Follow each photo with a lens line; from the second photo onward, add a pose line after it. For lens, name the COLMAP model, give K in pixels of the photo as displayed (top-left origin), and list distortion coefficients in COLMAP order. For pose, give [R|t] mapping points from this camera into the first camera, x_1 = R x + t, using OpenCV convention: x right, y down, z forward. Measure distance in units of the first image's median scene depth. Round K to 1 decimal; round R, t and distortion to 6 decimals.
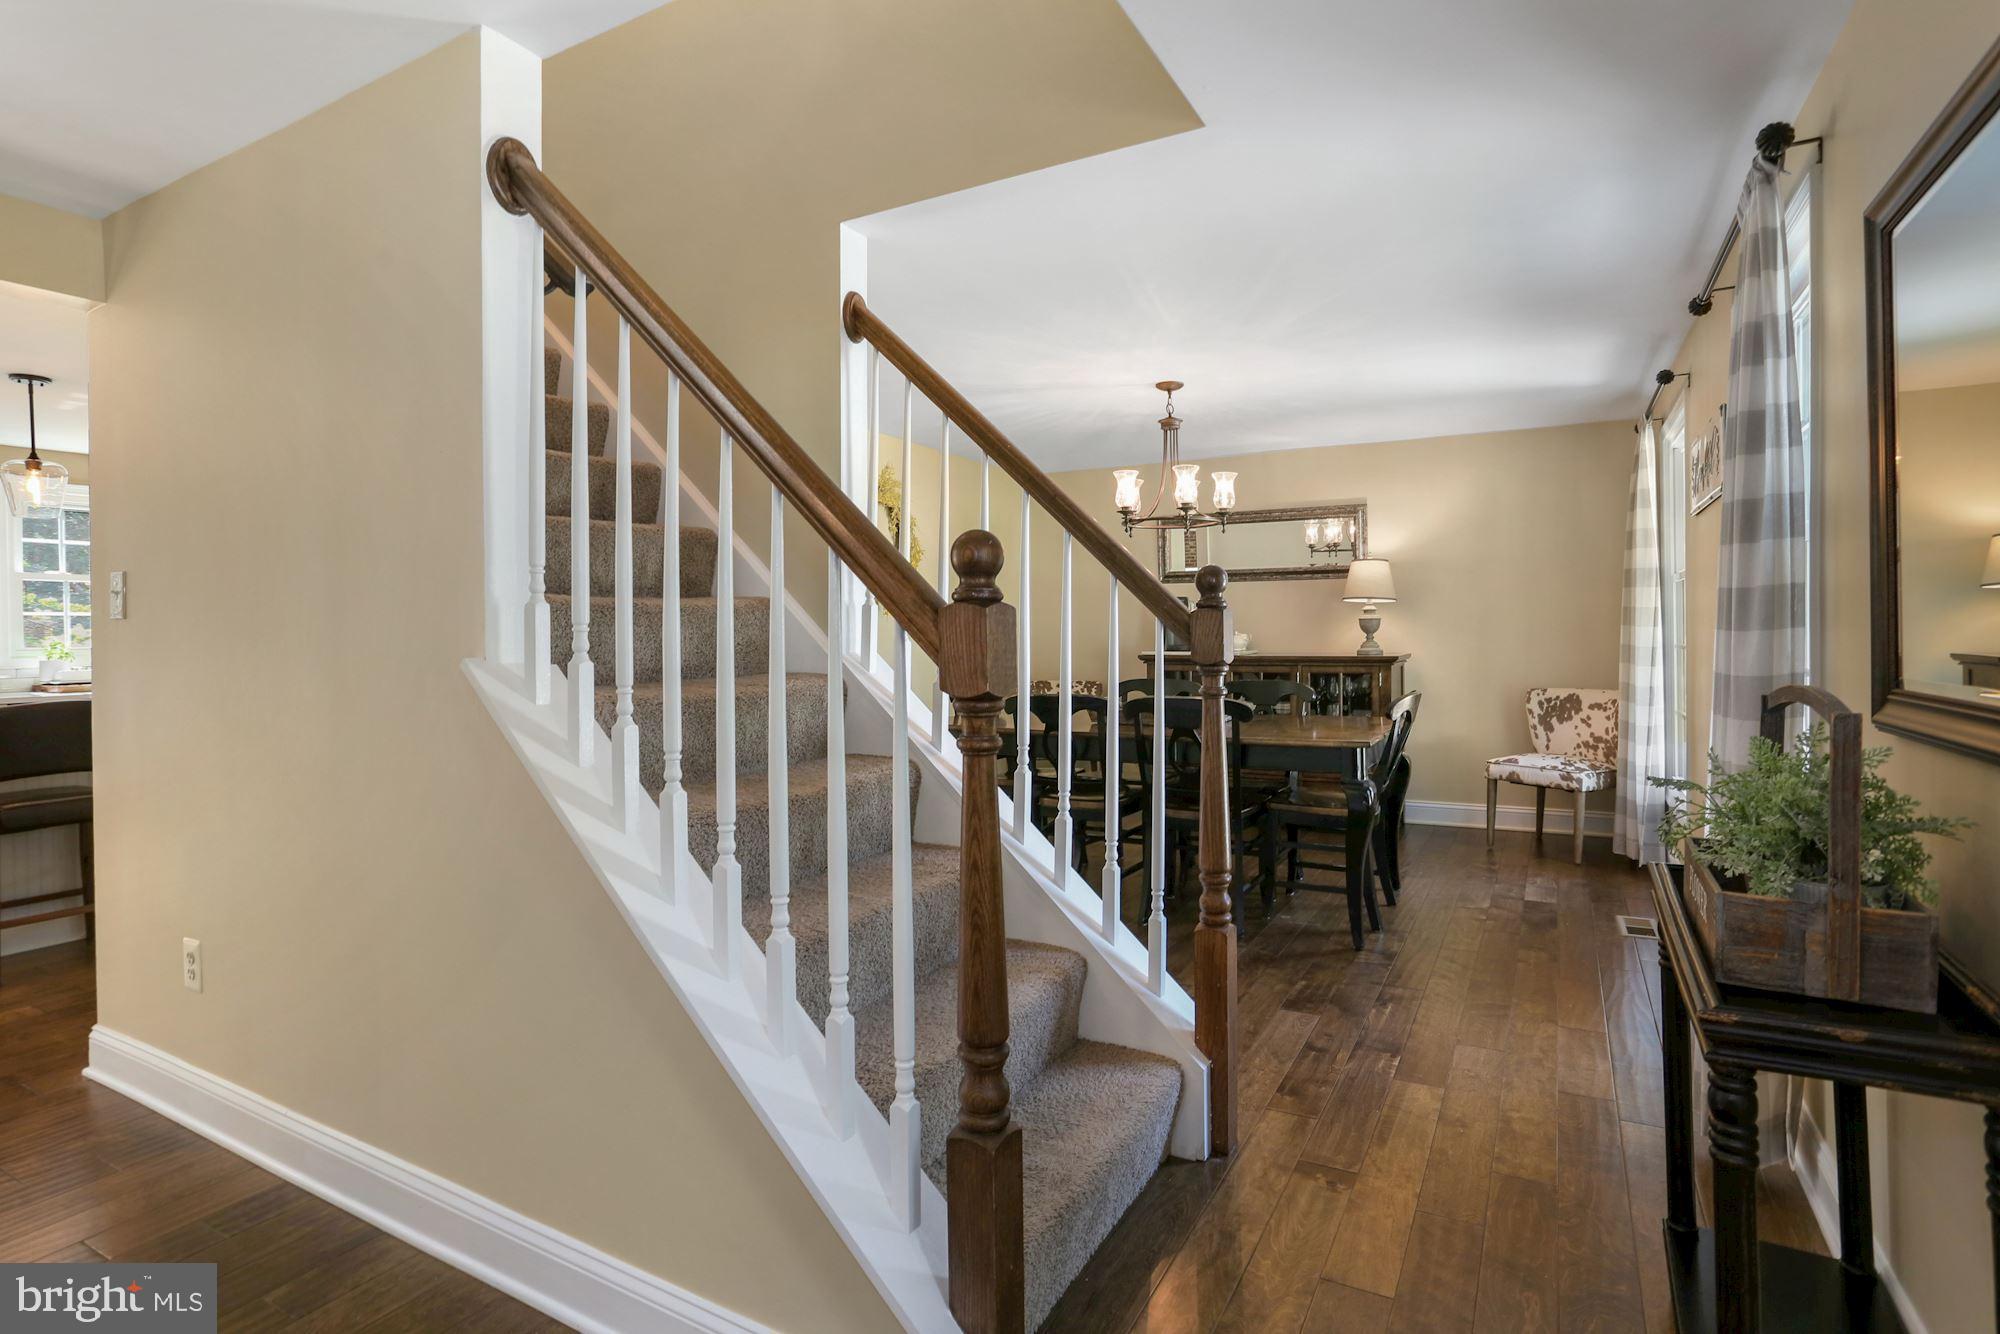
lens RADIAL K [[1022.1, 0, 993.7], [0, 1022.1, 636.9], [0, 0, 1]] dist [-0.056775, 0.035529]
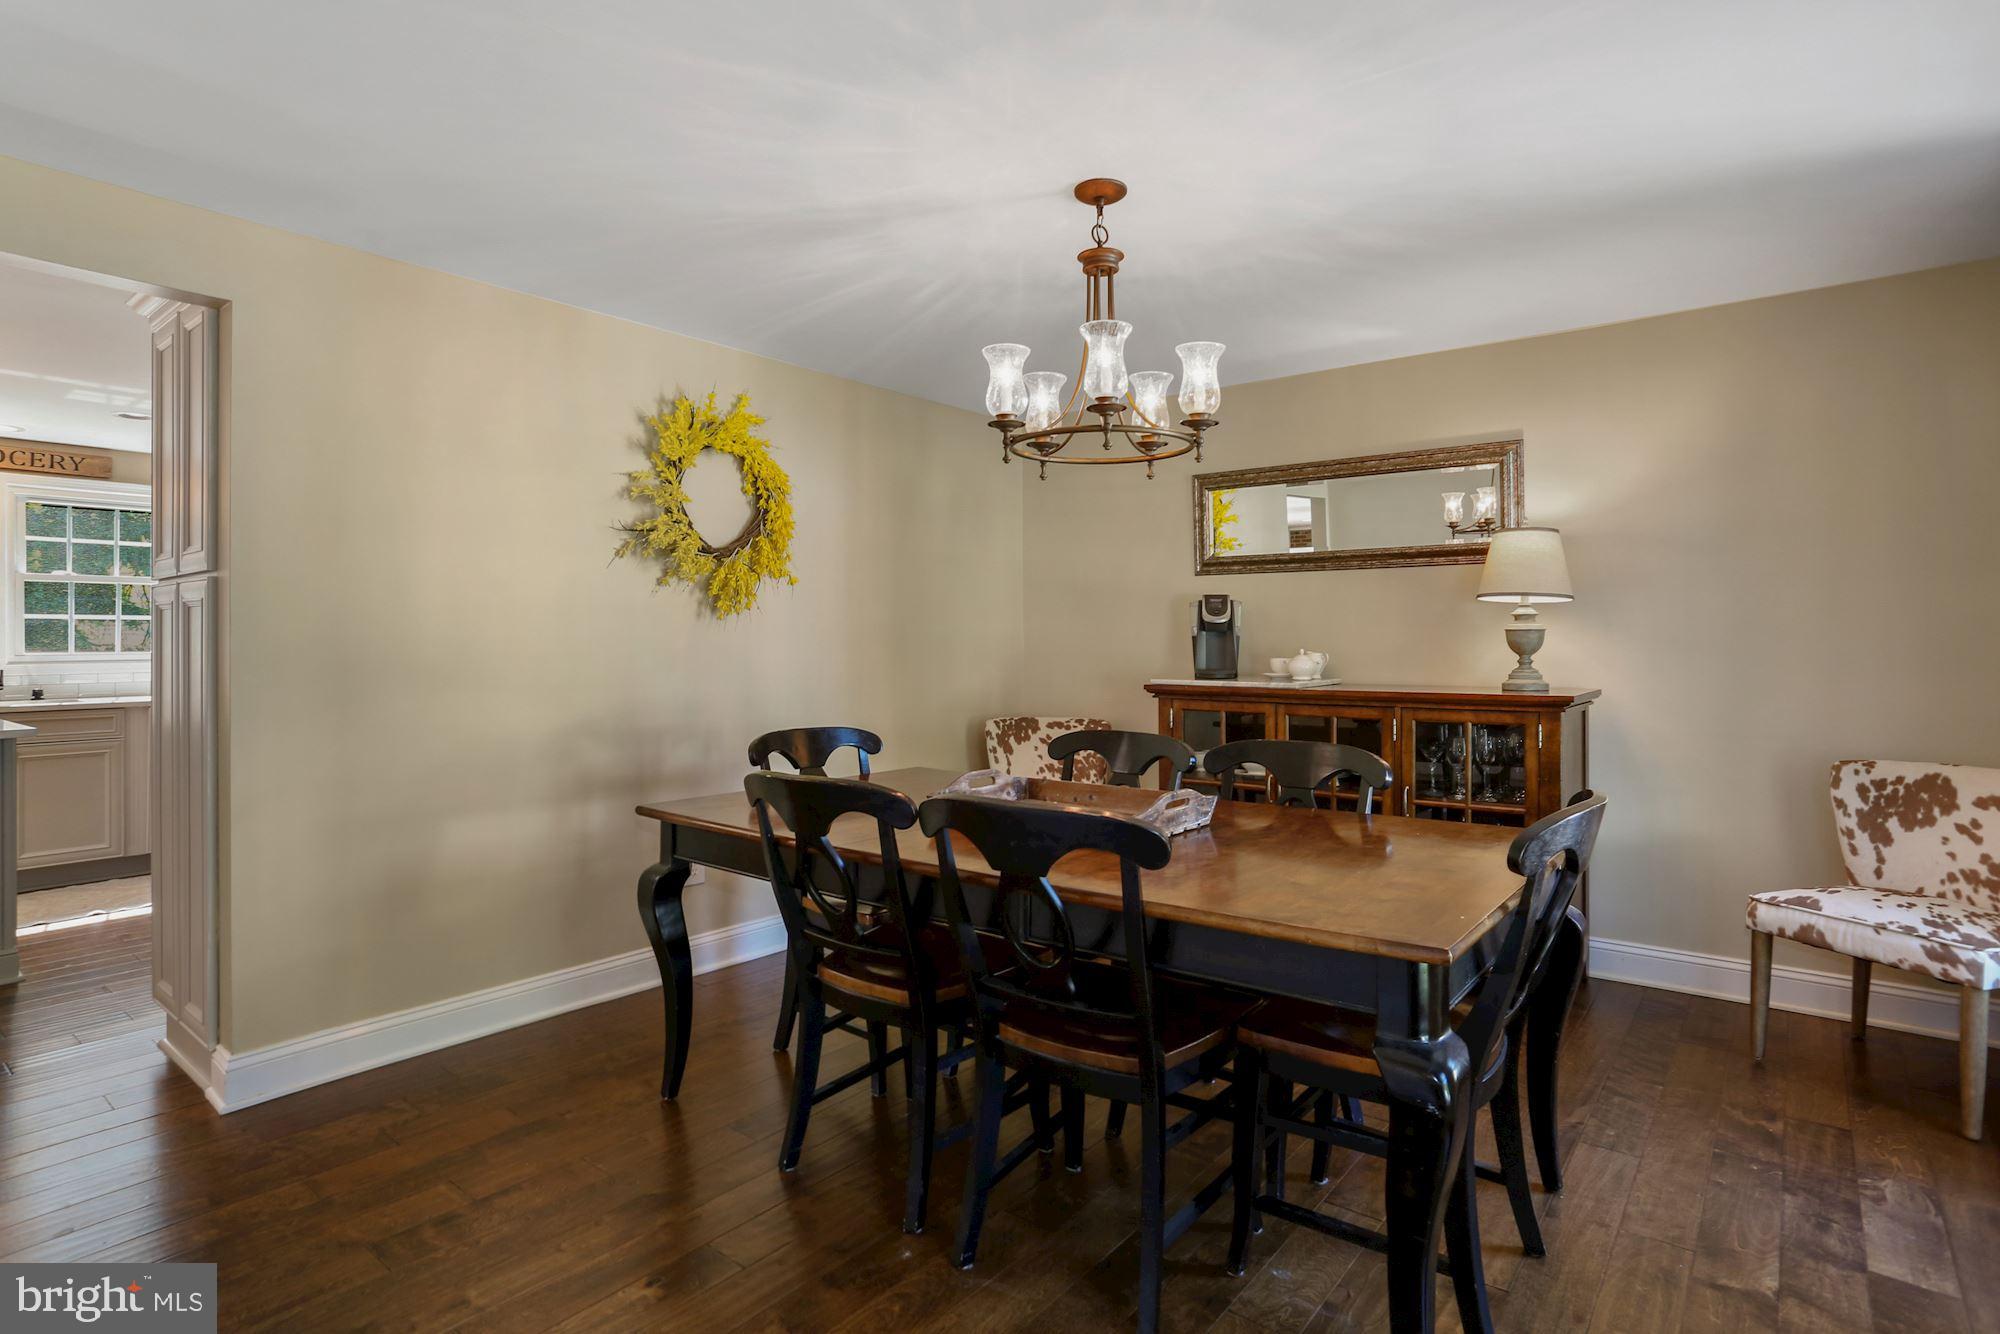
lens RADIAL K [[1022.3, 0, 969.2], [0, 1022.3, 631.4], [0, 0, 1]] dist [-0.050274, 0.025091]
pose [[0.982566, 0.008032, -0.185740, 0.181659], [-0.010850, 0.999841, -0.014156, -0.005823], [0.185597, 0.015924, 0.982497, 0.407605]]
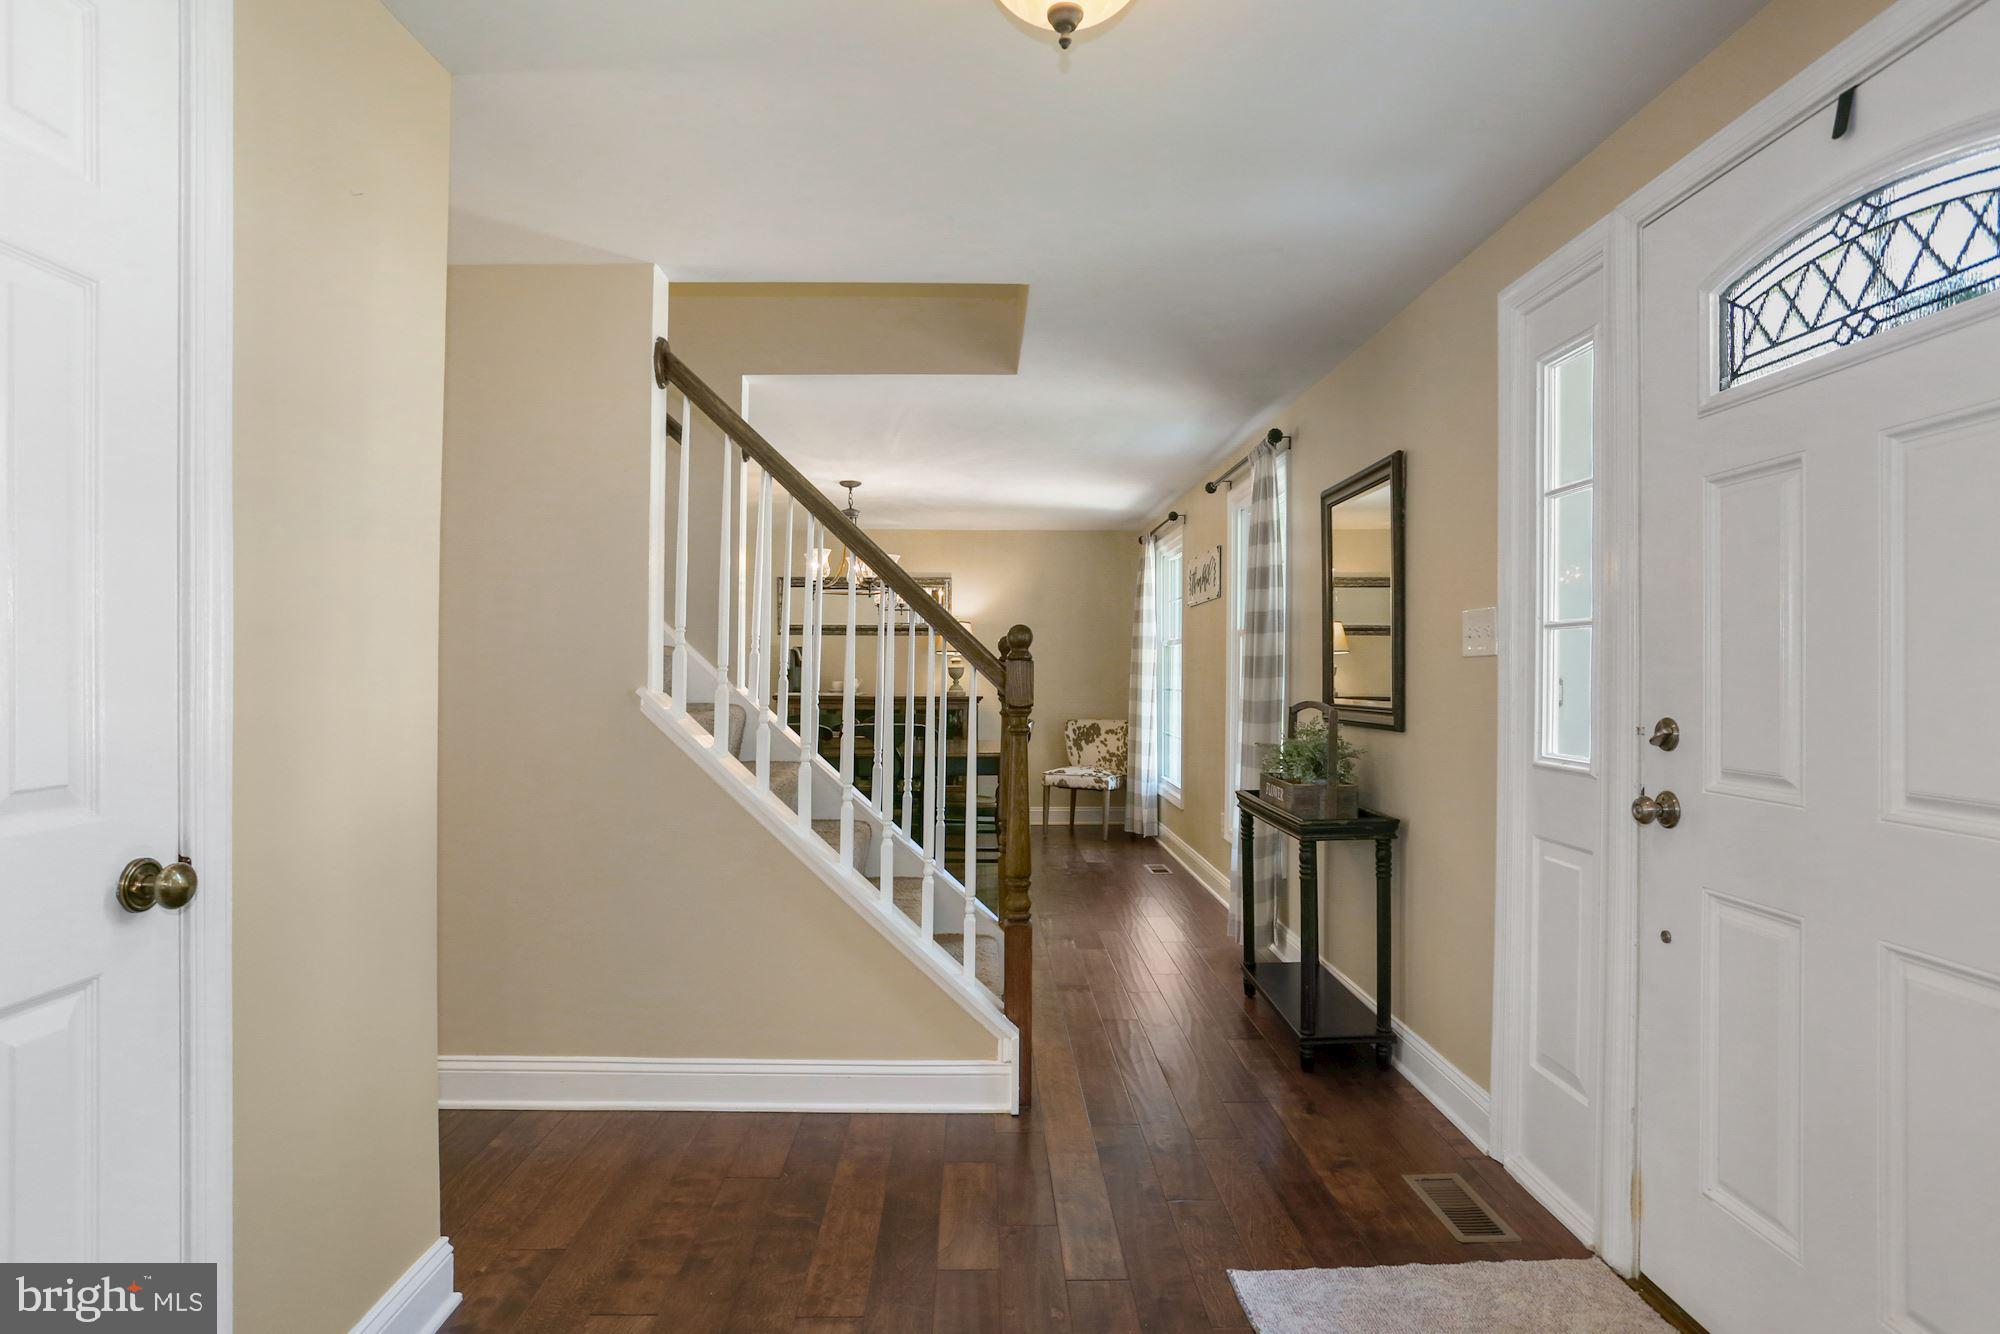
lens RADIAL K [[1050.5, 0, 1005.3], [0, 1050.5, 669.4], [0, 0, 1]] dist [0.000088, 0.000013]
pose [[0.862848, 0.014413, 0.505257, -0.282331], [-0.007975, 0.999857, -0.014904, 0.004473], [-0.505400, 0.008830, 0.862840, -0.207194]]
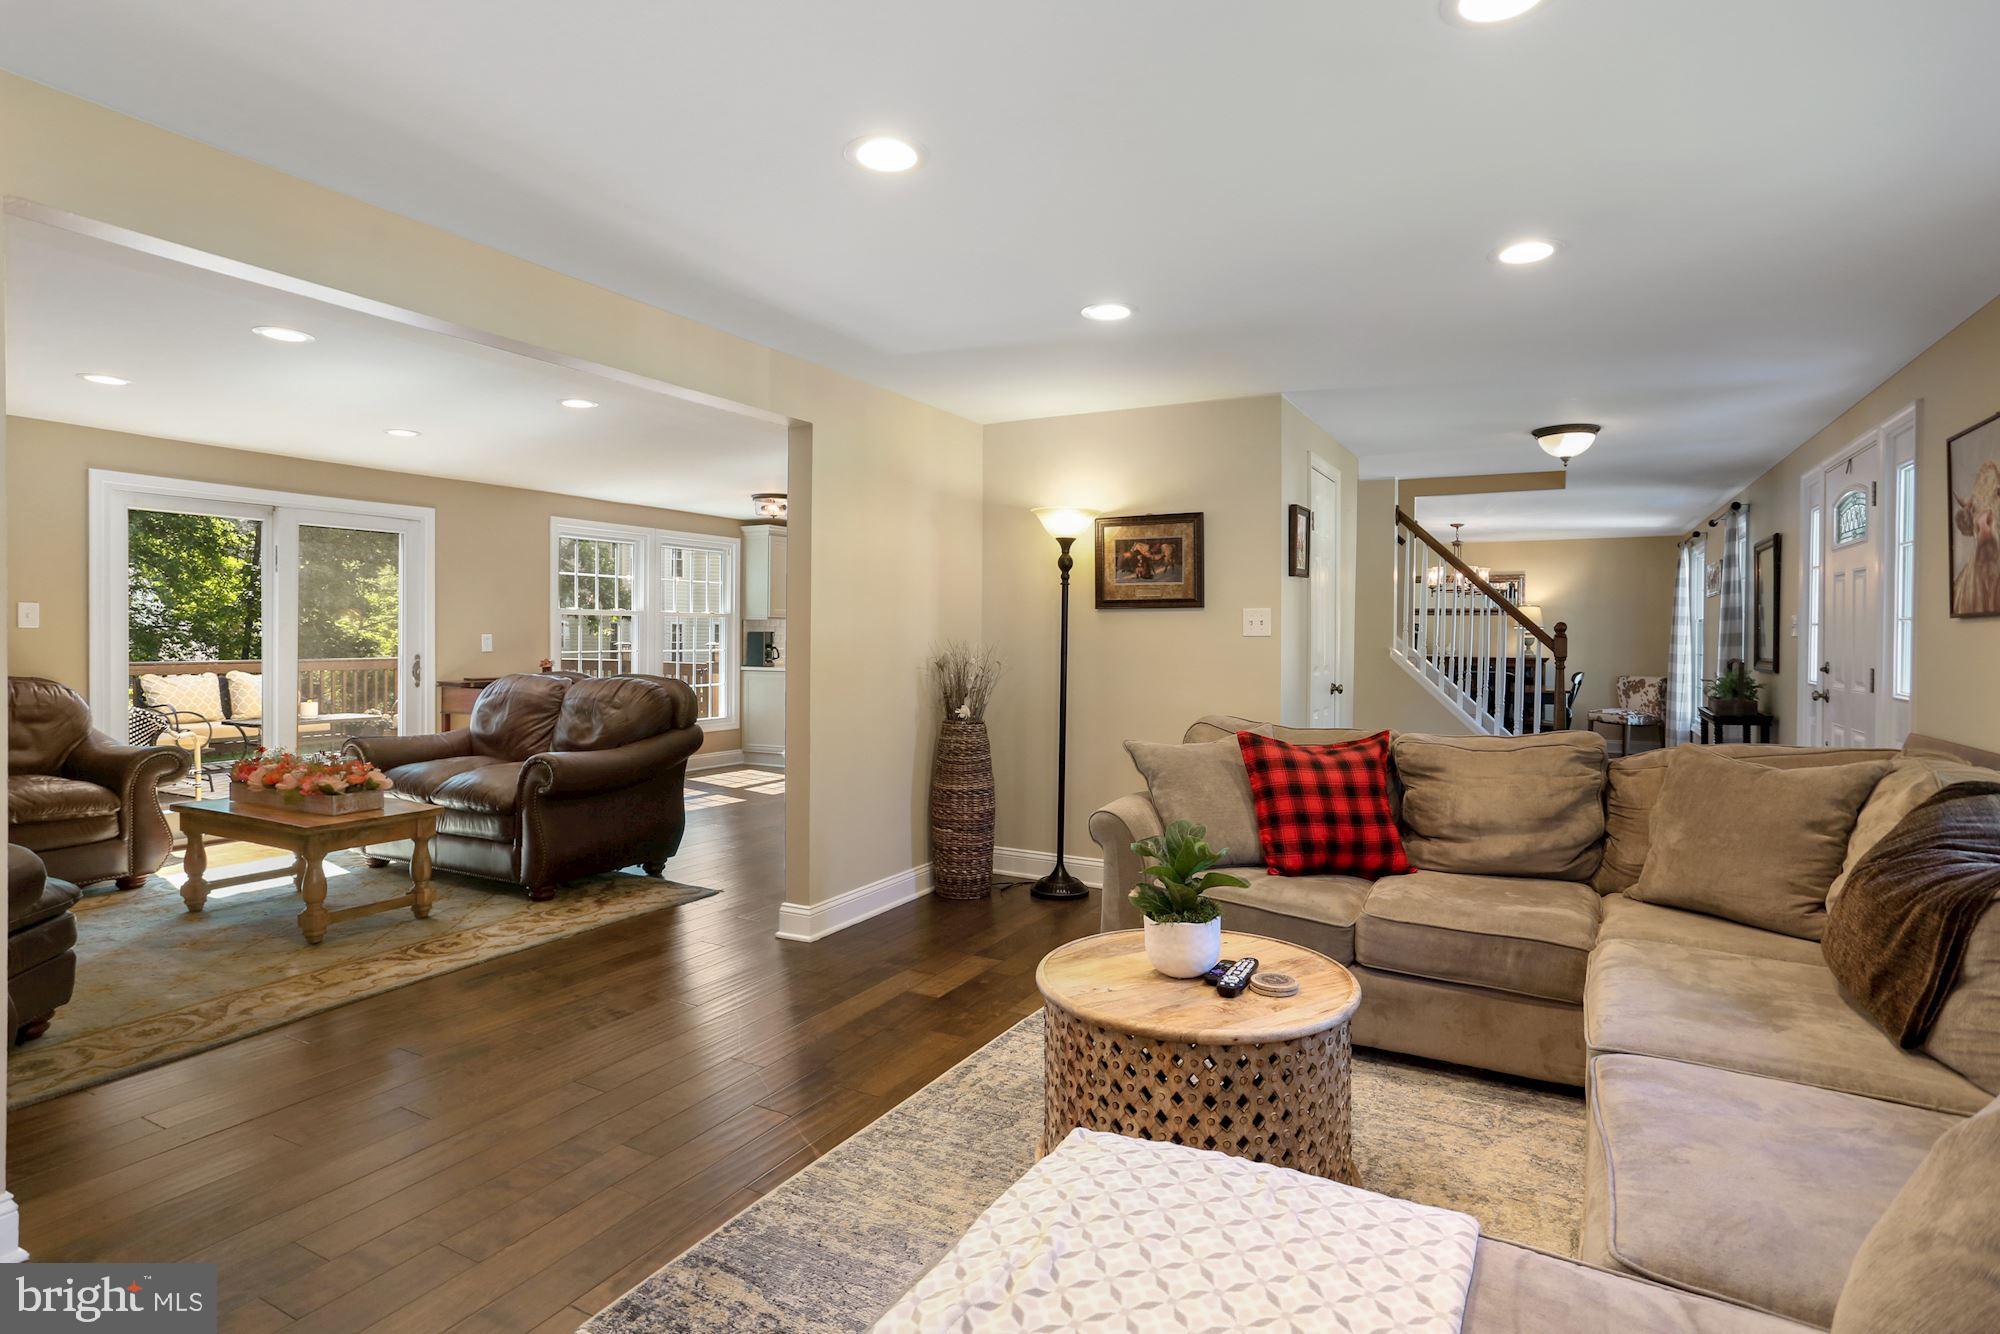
lens RADIAL K [[1022.1, 0, 993.7], [0, 1022.1, 636.9], [0, 0, 1]] dist [-0.056775, 0.035529]
pose [[0.999857, 0.016829, -0.001802, -0.669183], [-0.016841, 0.999832, -0.007248, 0.010583], [0.001680, 0.007277, 0.999972, -0.931716]]
